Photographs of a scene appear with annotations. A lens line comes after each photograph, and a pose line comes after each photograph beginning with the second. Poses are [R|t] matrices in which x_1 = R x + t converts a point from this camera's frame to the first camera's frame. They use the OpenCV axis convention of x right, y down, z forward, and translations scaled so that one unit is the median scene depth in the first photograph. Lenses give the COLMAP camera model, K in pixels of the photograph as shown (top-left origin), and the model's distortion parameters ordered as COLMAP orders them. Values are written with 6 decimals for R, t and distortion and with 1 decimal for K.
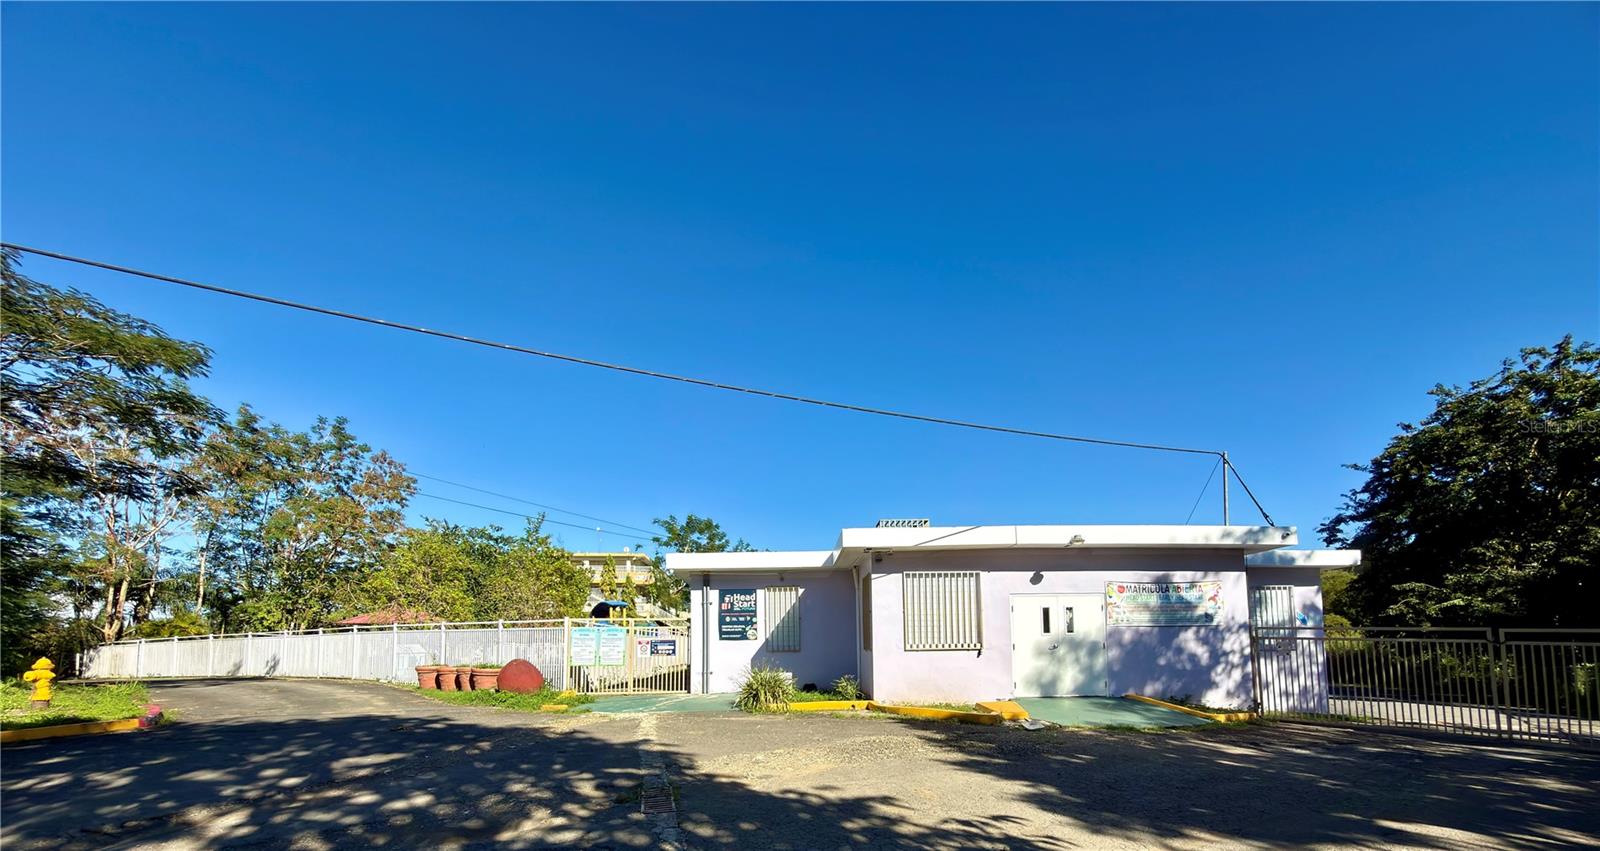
lens RADIAL K [[639.1, 0, 798.5], [0, 639.1, 605.3], [0, 0, 1]] dist [-0.018836, 0.000045]
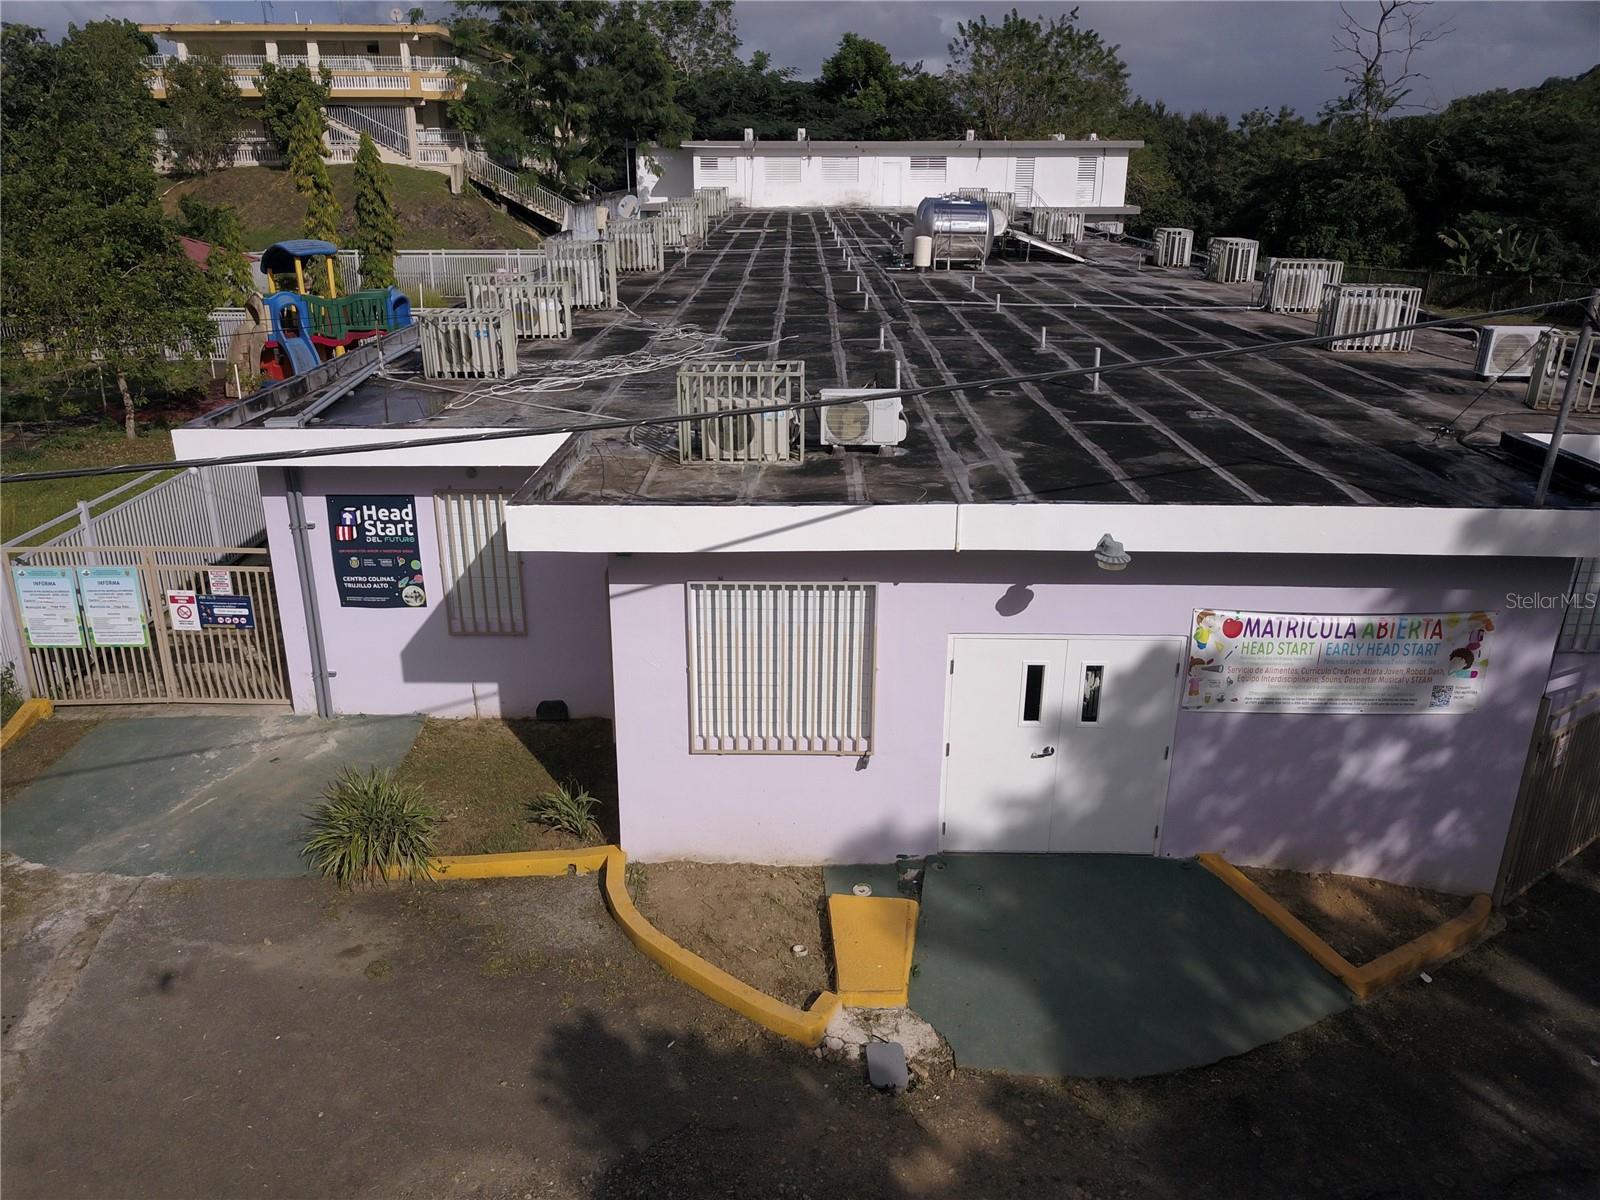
lens RADIAL K [[1226.1, 0, 768.4], [0, 1226.1, 626.2], [0, 0, 1]] dist [0.012109, -0.020372]
pose [[0.998250, 0.031820, -0.049842, 0.214681], [-0.007742, 0.905951, 0.423311, -0.296116], [0.058624, -0.422185, 0.904612, 0.241213]]
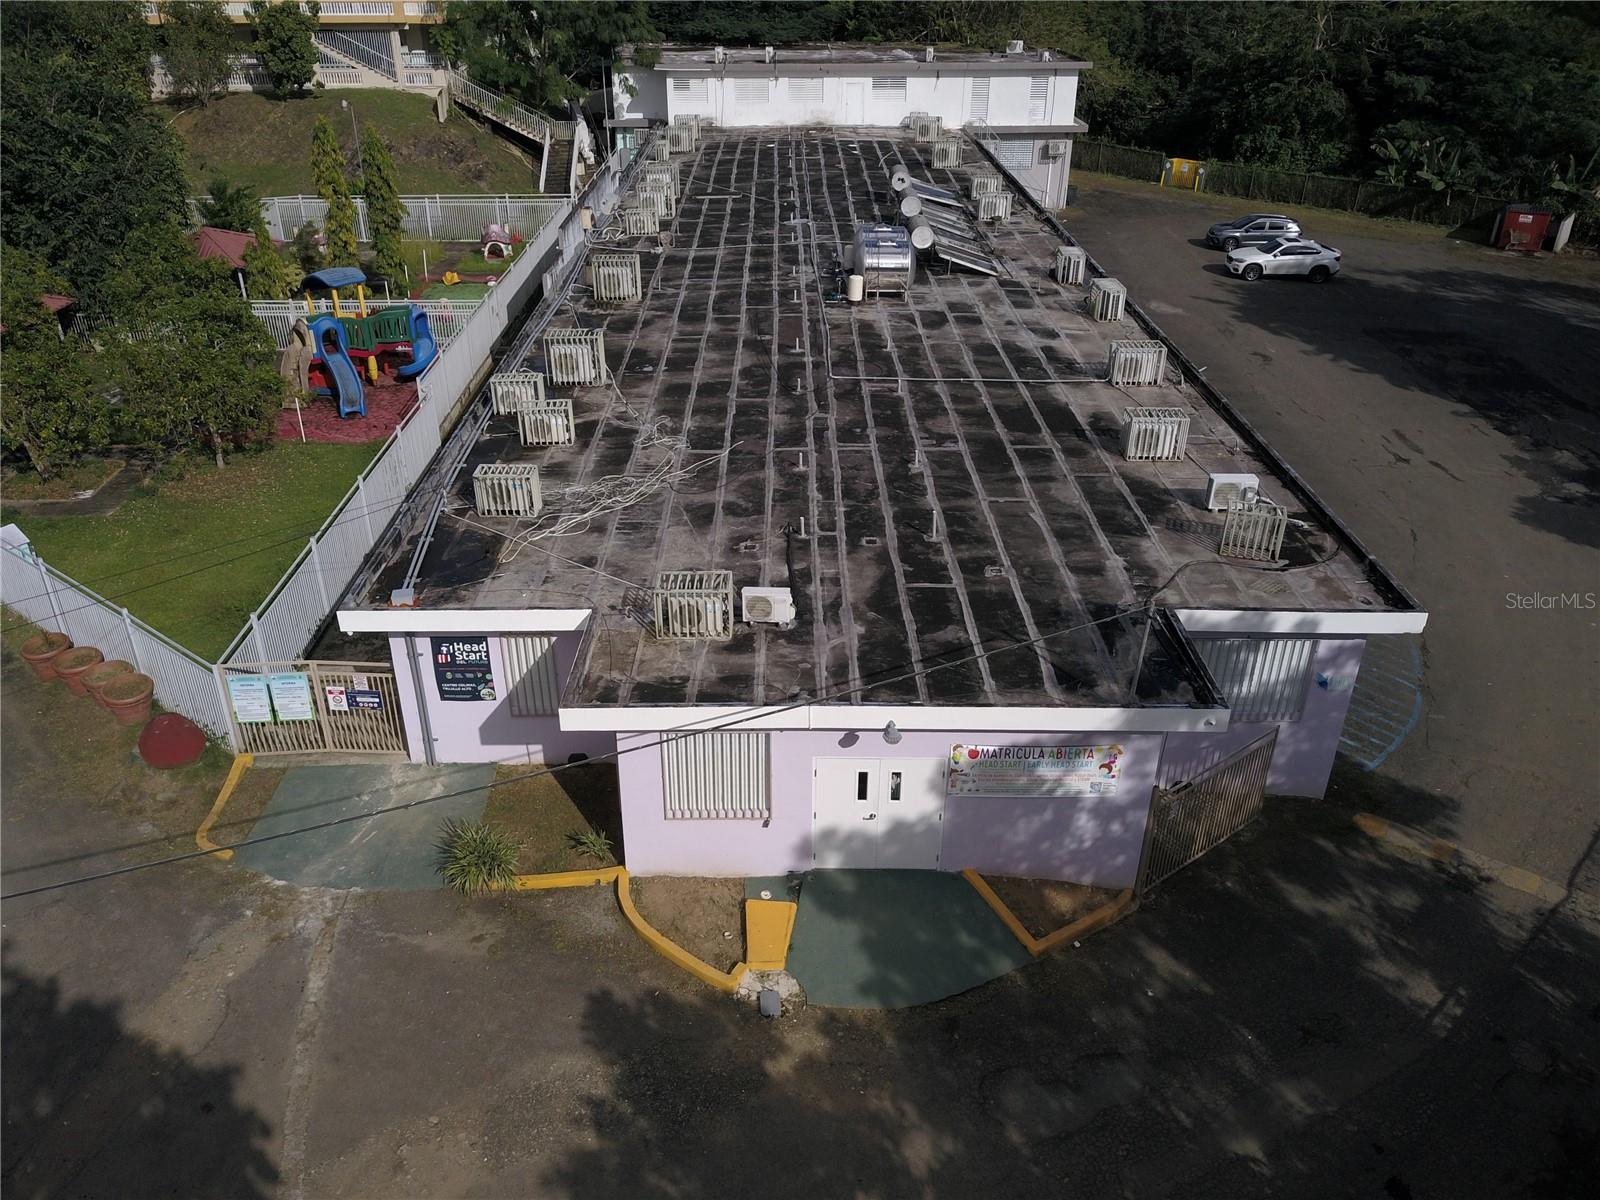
lens RADIAL K [[1226.1, 0, 769.7], [0, 1226.1, 628.9], [0, 0, 1]] dist [0.012109, -0.020372]
pose [[0.999014, 0.028326, -0.034180, 0.274578], [-0.004713, 0.833286, 0.552822, -0.746210], [0.044141, -0.552116, 0.832598, -0.047172]]
